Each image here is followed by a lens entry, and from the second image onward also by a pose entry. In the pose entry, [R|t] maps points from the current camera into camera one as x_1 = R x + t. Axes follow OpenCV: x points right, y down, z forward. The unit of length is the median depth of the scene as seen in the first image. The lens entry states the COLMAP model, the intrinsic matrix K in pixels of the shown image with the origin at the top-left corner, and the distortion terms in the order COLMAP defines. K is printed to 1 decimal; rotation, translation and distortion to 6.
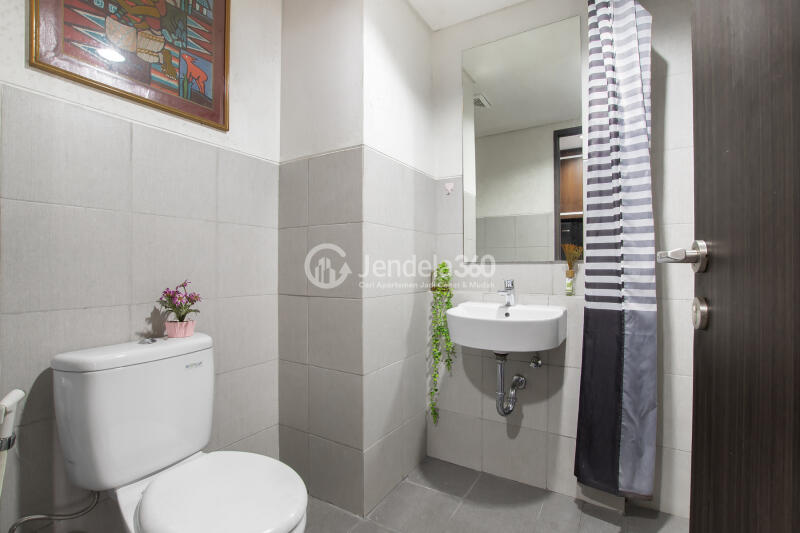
lens RADIAL K [[380.2, 0, 400.0], [0, 380.2, 276.7], [0, 0, 1]] dist [-0.027203, 0.000444]
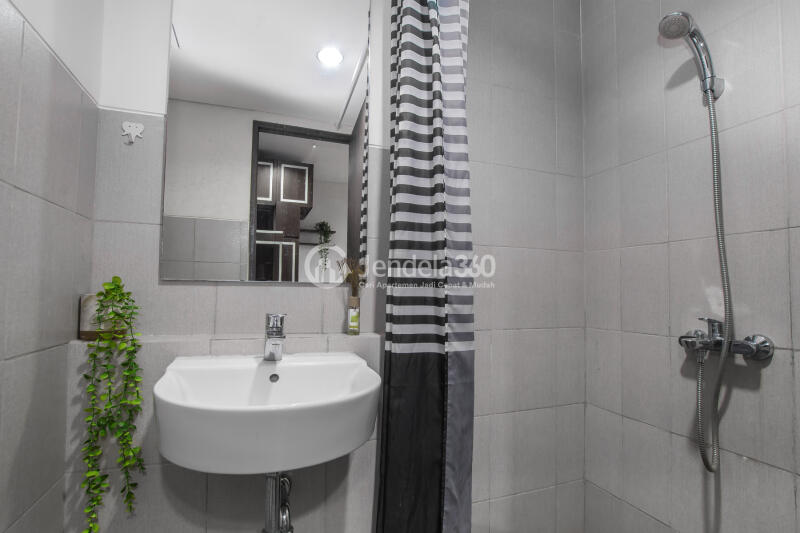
lens RADIAL K [[380.2, 0, 400.0], [0, 380.2, 276.7], [0, 0, 1]] dist [-0.027203, 0.000444]
pose [[0.617635, 0.038182, 0.785537, -0.036984], [0.003412, 0.998681, -0.051225, -0.015683], [-0.786457, 0.034319, 0.616691, 0.449223]]
